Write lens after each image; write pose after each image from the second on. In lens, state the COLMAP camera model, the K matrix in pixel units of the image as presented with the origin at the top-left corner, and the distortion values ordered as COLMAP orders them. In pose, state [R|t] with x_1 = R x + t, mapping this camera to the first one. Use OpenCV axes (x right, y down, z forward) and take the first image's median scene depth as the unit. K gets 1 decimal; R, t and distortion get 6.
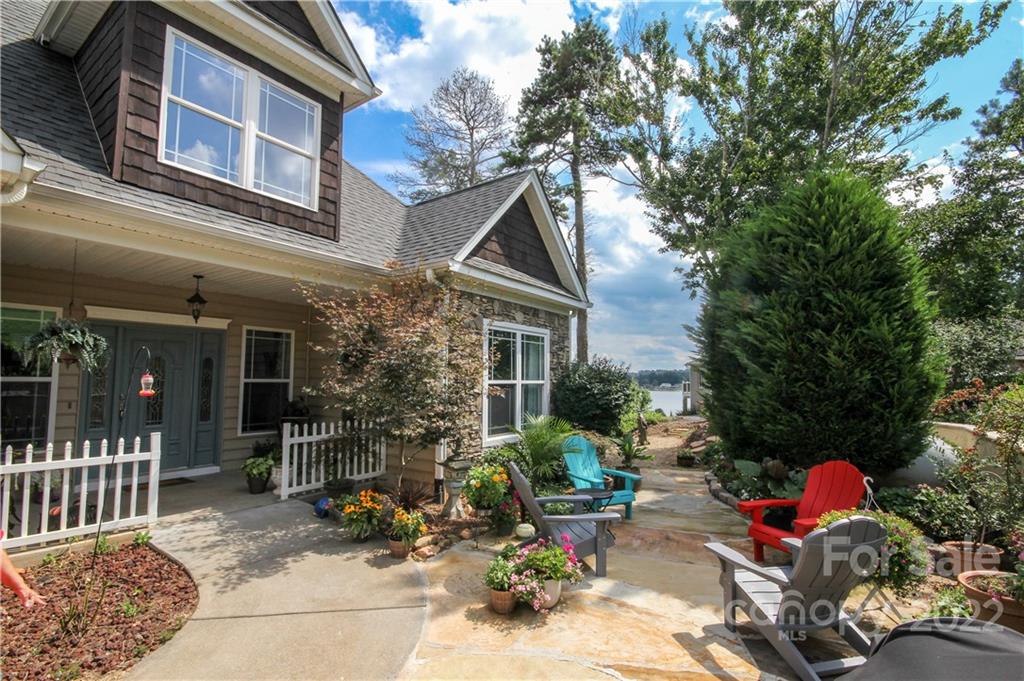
lens RADIAL K [[483.6, 0, 511.5], [0, 483.6, 343.3], [0, 0, 1]] dist [-0.002667, -0.006075]
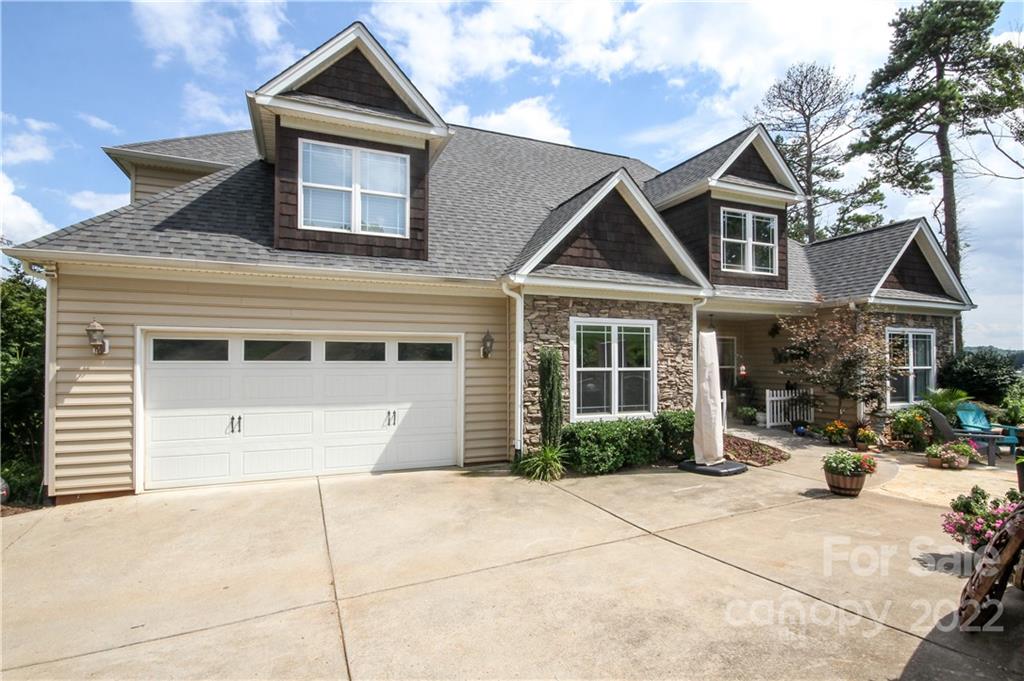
lens RADIAL K [[483.6, 0, 522.2], [0, 483.6, 361.1], [0, 0, 1]] dist [-0.002667, -0.006075]
pose [[0.837599, -0.016147, -0.546047, -0.158501], [0.050227, 0.997605, 0.047545, -0.061376], [0.543972, -0.067250, 0.836404, -0.771435]]
